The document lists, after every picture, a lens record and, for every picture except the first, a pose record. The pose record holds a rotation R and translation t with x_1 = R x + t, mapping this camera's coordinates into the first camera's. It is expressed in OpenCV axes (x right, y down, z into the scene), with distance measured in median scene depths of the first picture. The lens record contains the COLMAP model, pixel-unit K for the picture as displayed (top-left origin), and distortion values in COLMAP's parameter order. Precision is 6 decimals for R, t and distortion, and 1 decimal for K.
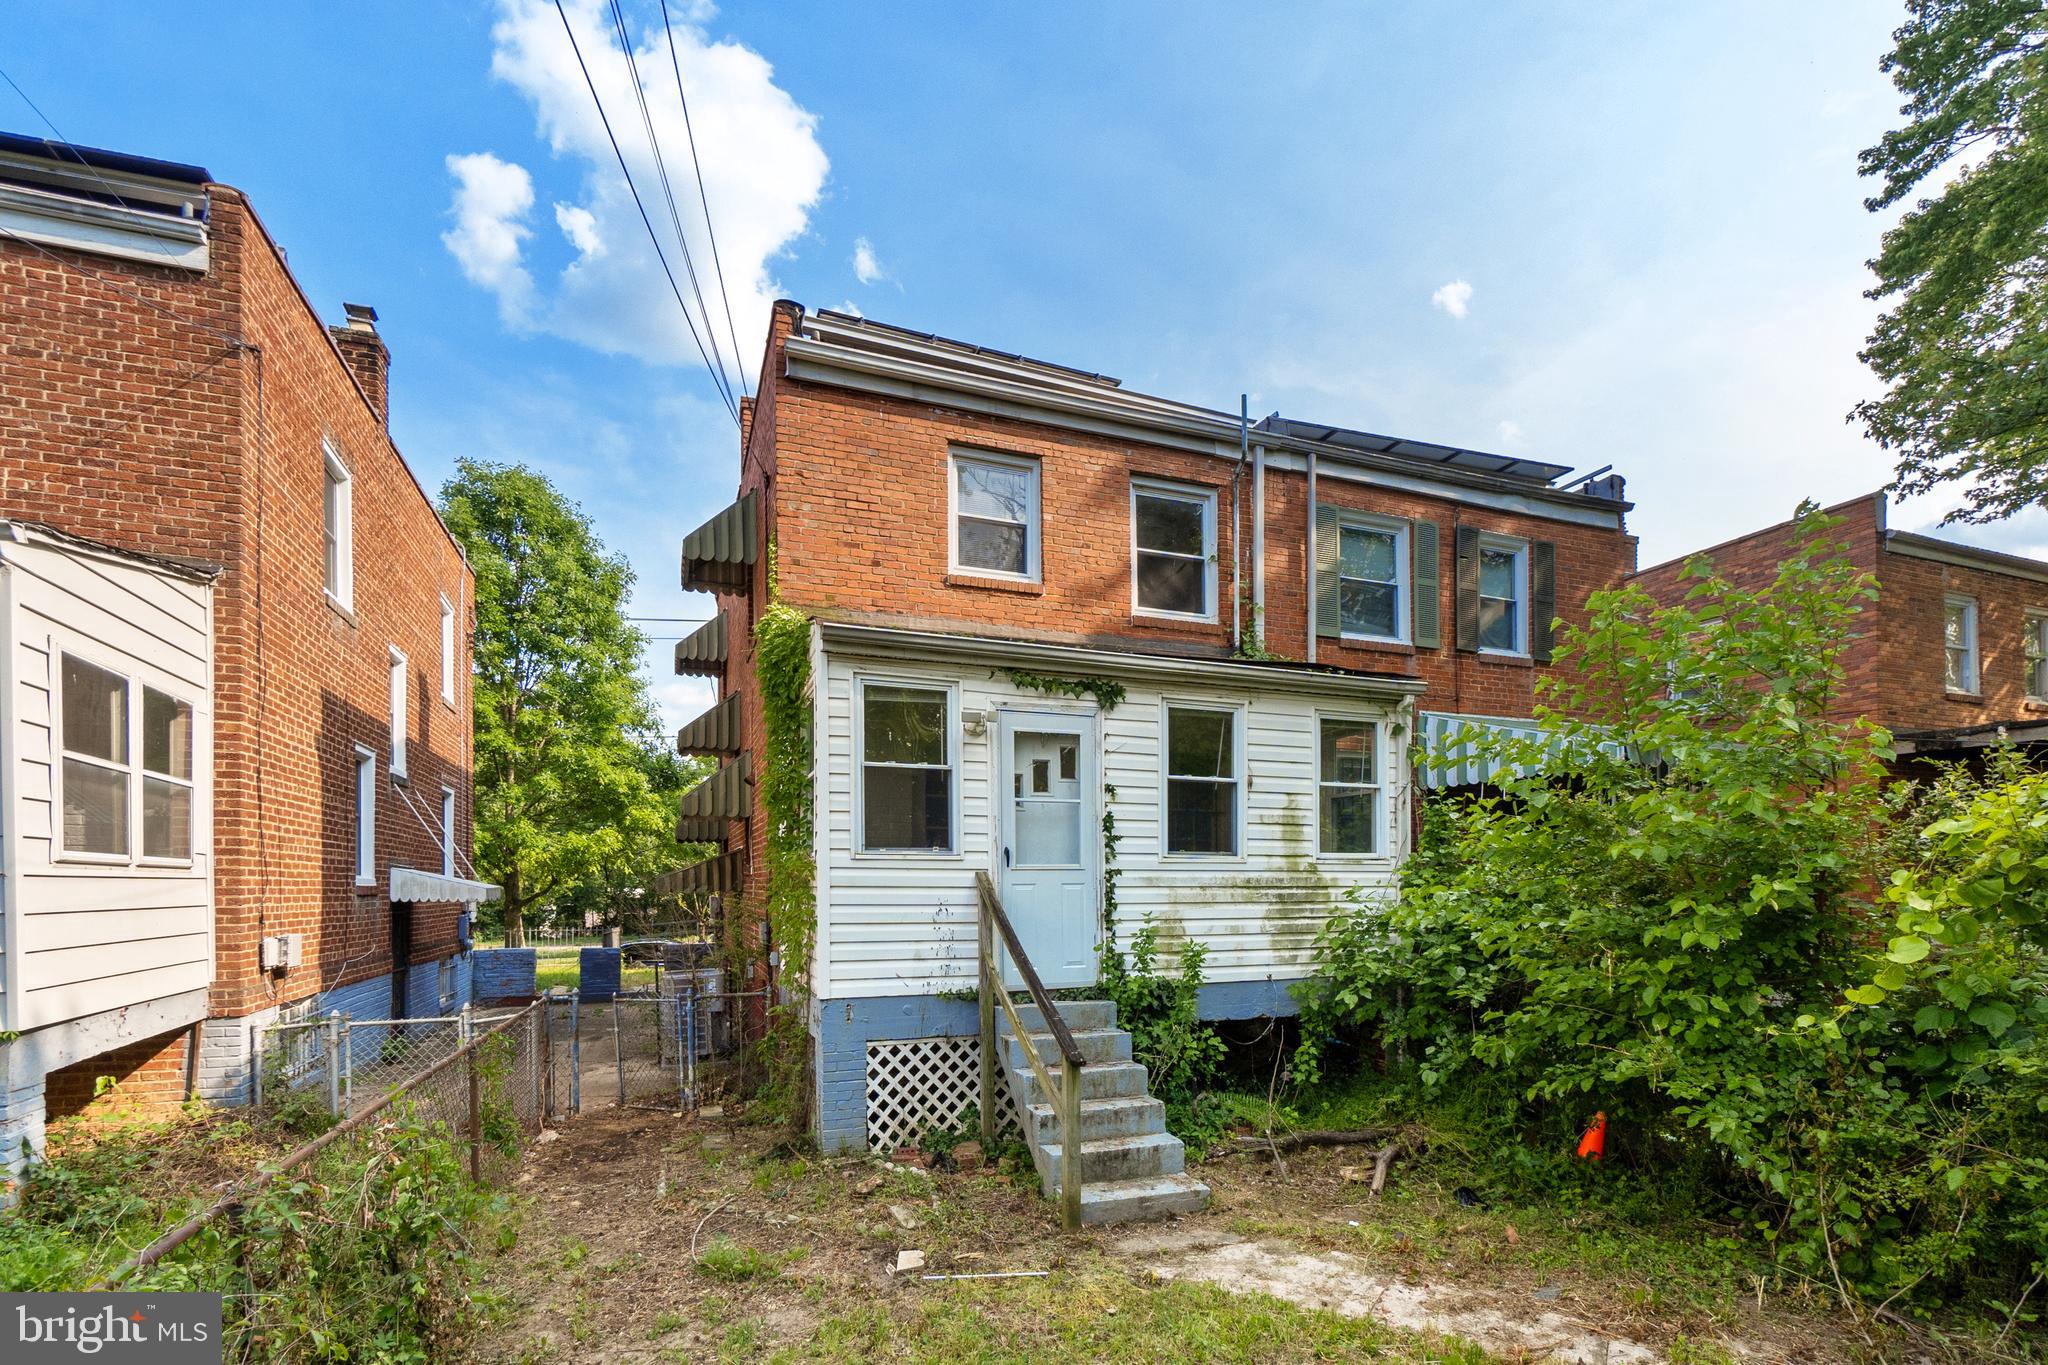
lens RADIAL K [[913.2, 0, 1025.0], [0, 913.2, 920.0], [0, 0, 1]] dist [-0.003212, 0.000858]
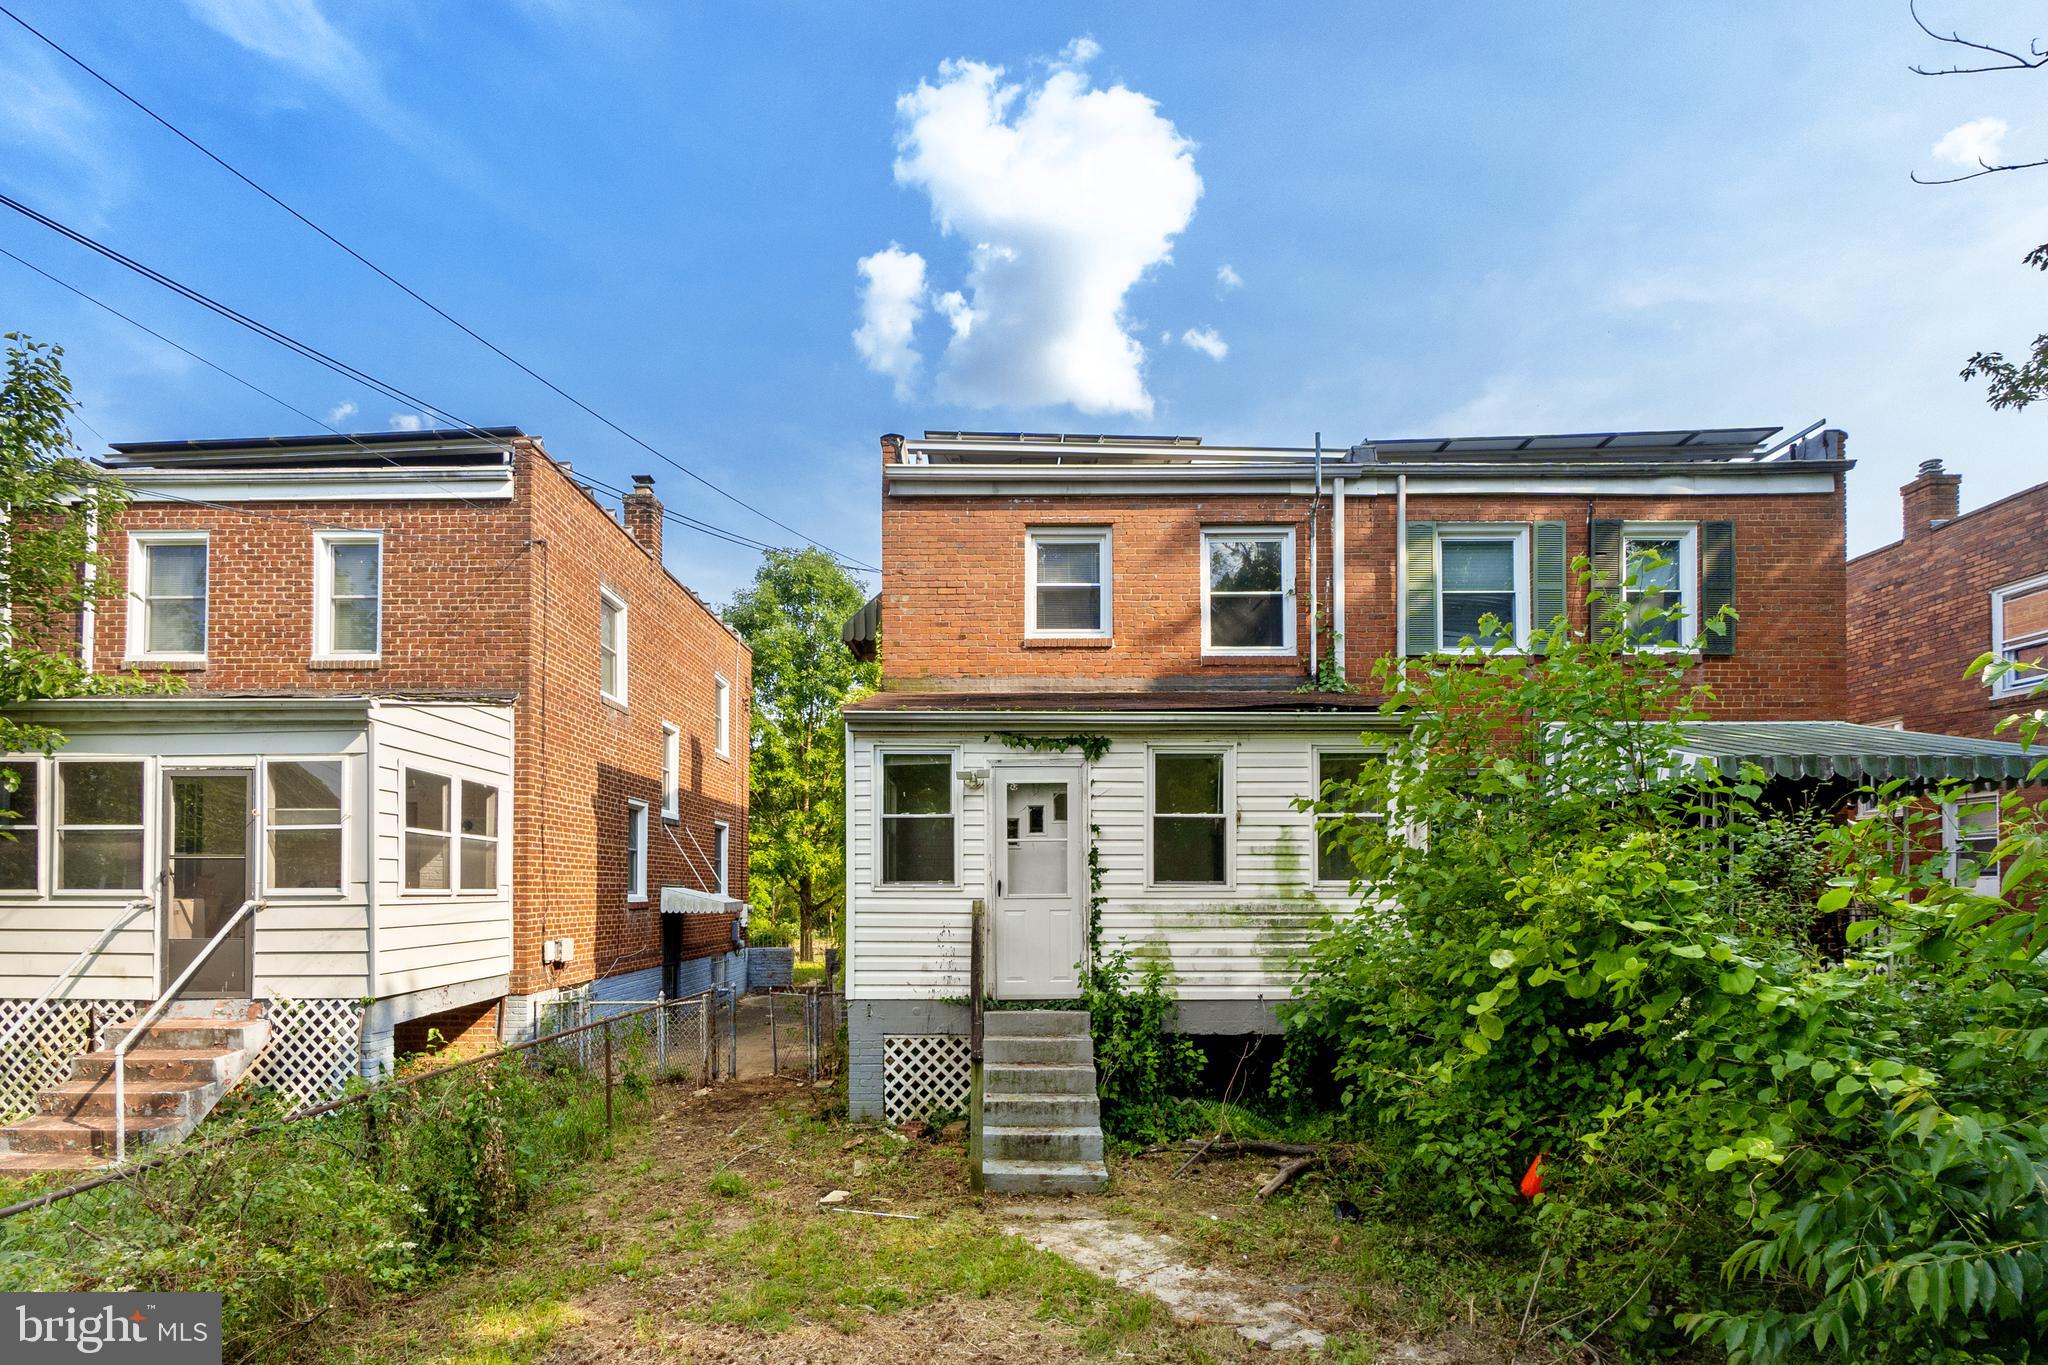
lens RADIAL K [[913.2, 0, 1025.0], [0, 913.2, 920.0], [0, 0, 1]] dist [-0.003212, 0.000858]
pose [[0.938946, 0.013256, -0.343808, 0.403986], [-0.013918, 0.999903, 0.000542, -0.026654], [0.343782, 0.004276, 0.939040, -0.113950]]
